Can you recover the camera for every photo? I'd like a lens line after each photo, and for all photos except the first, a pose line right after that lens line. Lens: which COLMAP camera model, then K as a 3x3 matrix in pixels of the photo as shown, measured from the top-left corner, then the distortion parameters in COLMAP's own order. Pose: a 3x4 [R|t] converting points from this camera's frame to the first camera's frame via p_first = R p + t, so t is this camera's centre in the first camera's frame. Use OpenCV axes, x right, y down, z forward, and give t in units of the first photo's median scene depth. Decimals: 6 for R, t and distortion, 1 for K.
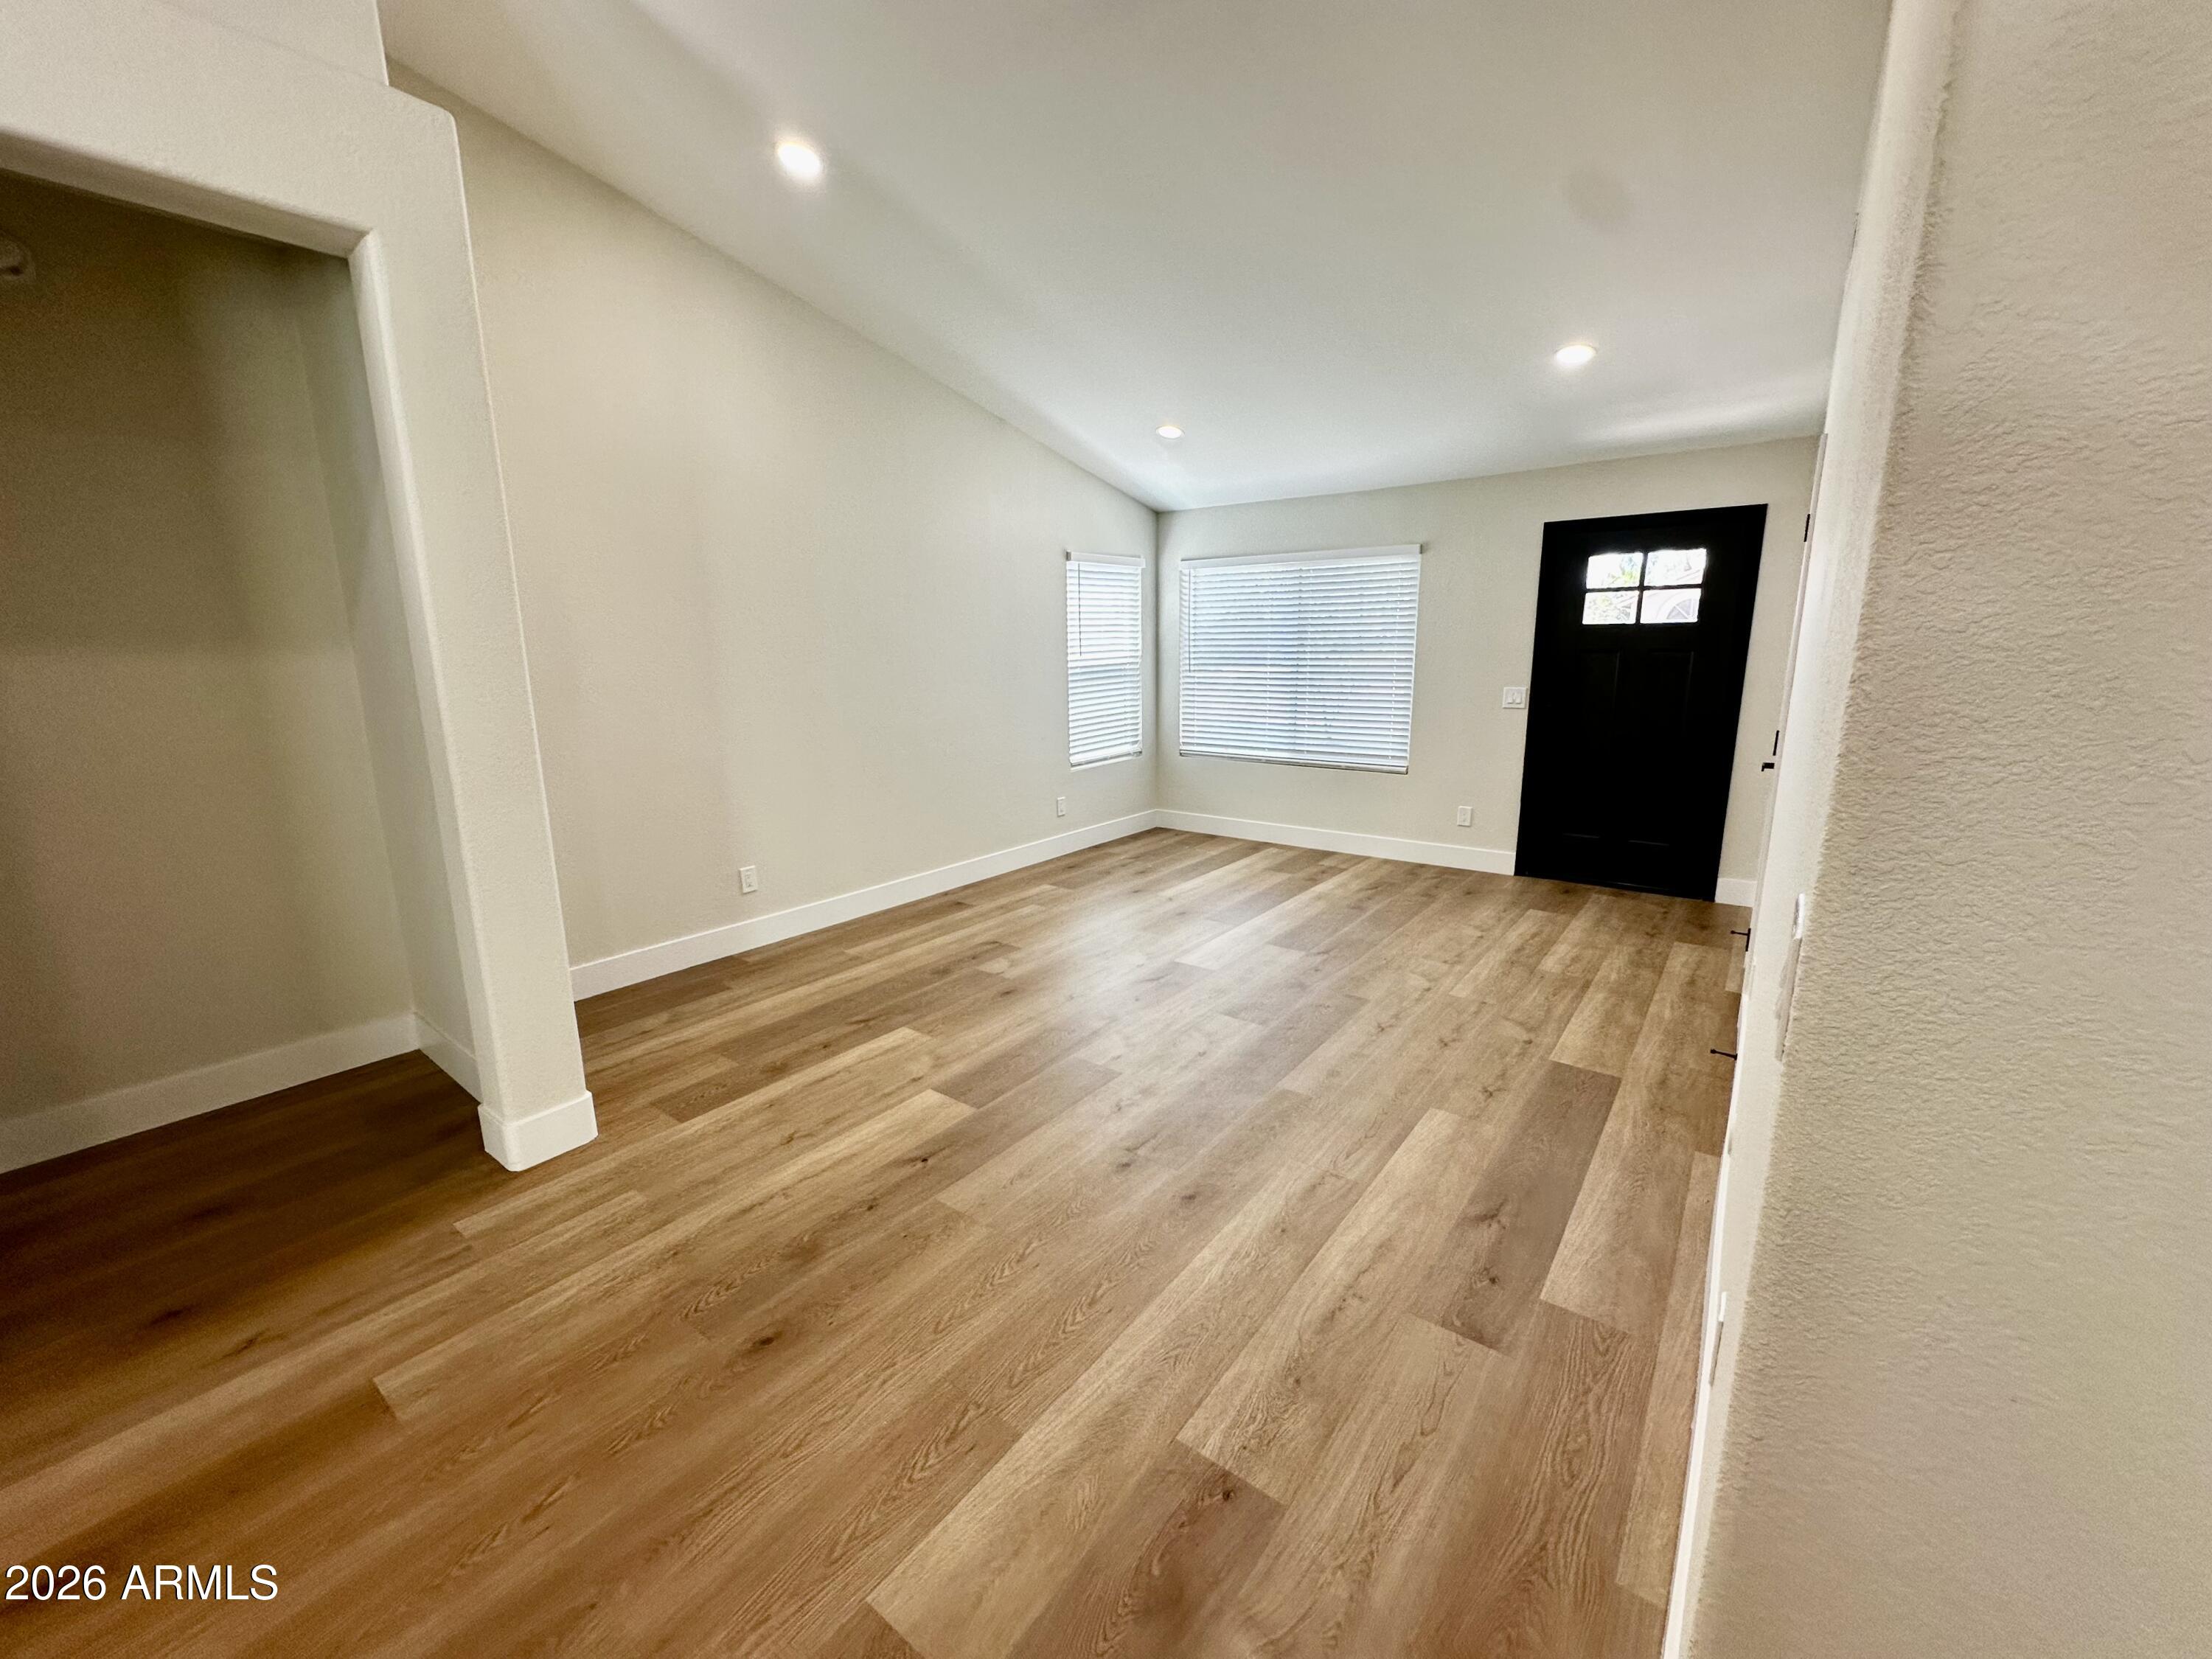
lens RADIAL K [[885.9, 0, 1106.0], [0, 885.9, 829.5], [0, 0, 1]] dist [-0.002378, -0.000241]
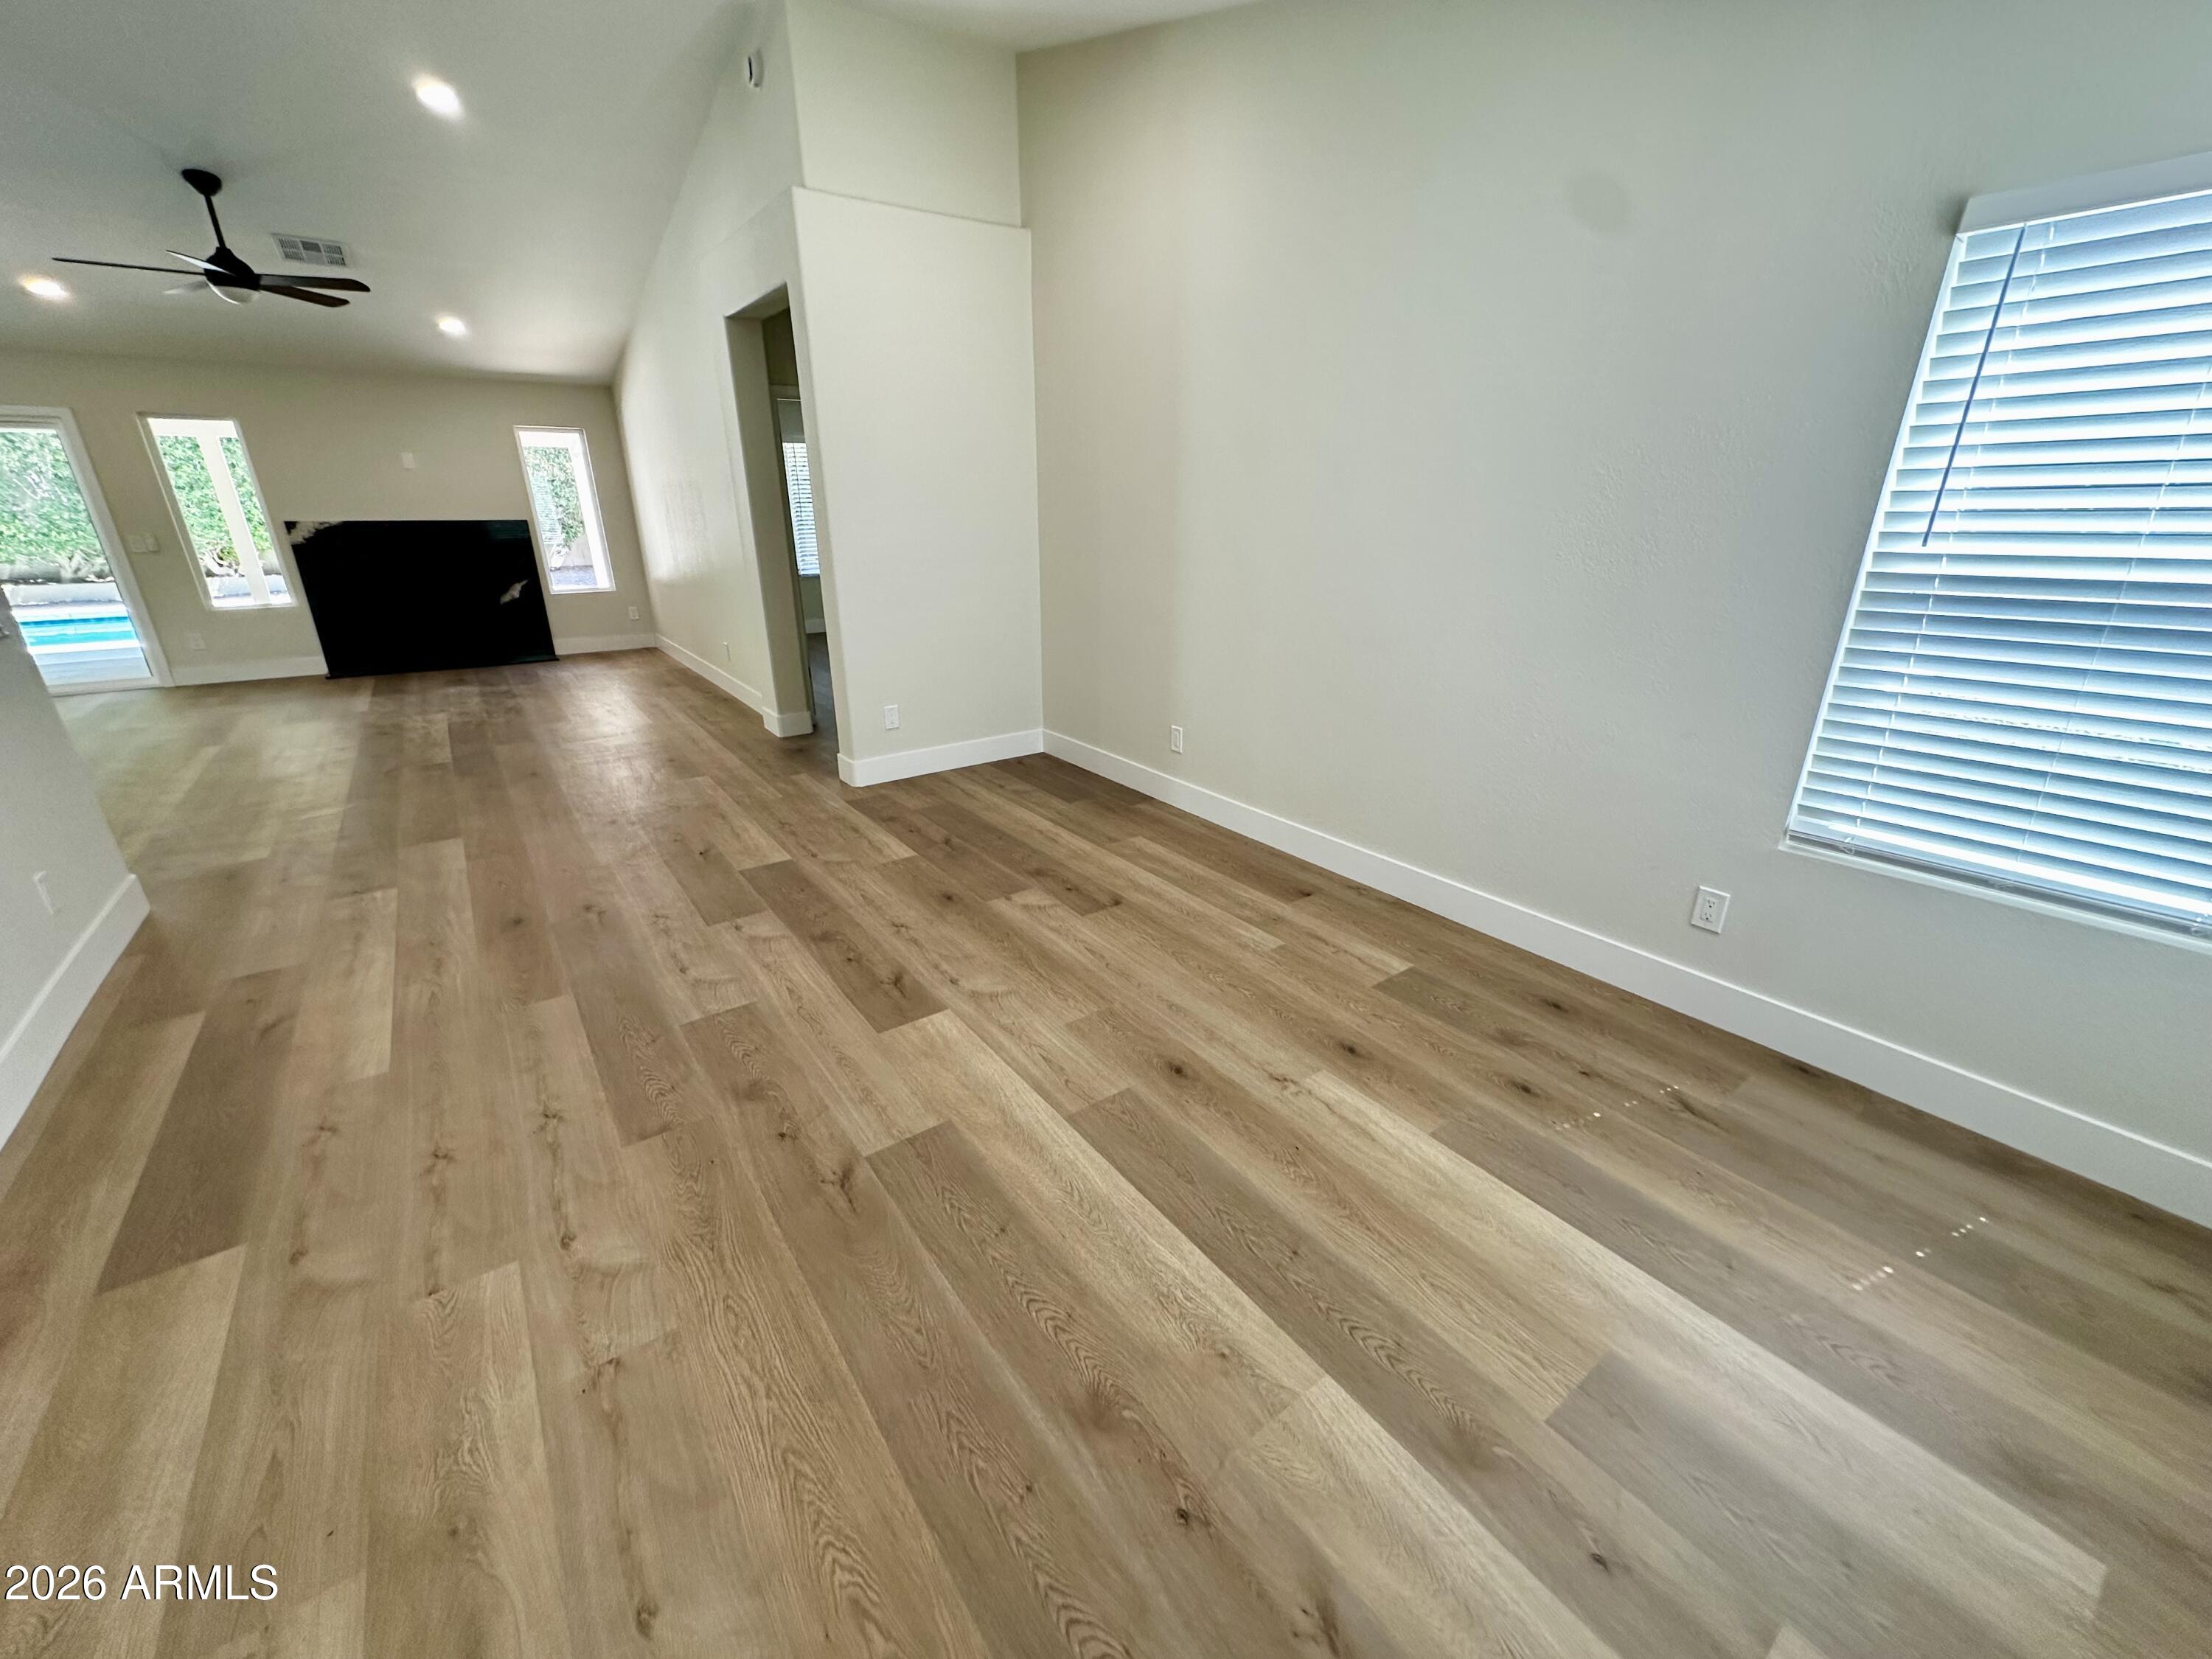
lens RADIAL K [[885.9, 0, 1106.0], [0, 885.9, 829.5], [0, 0, 1]] dist [-0.002378, -0.000241]
pose [[-0.289312, 0.350623, -0.890709, 0.673513], [-0.190384, 0.890835, 0.412512, -0.306248], [0.938111, 0.288922, -0.190976, 1.387022]]
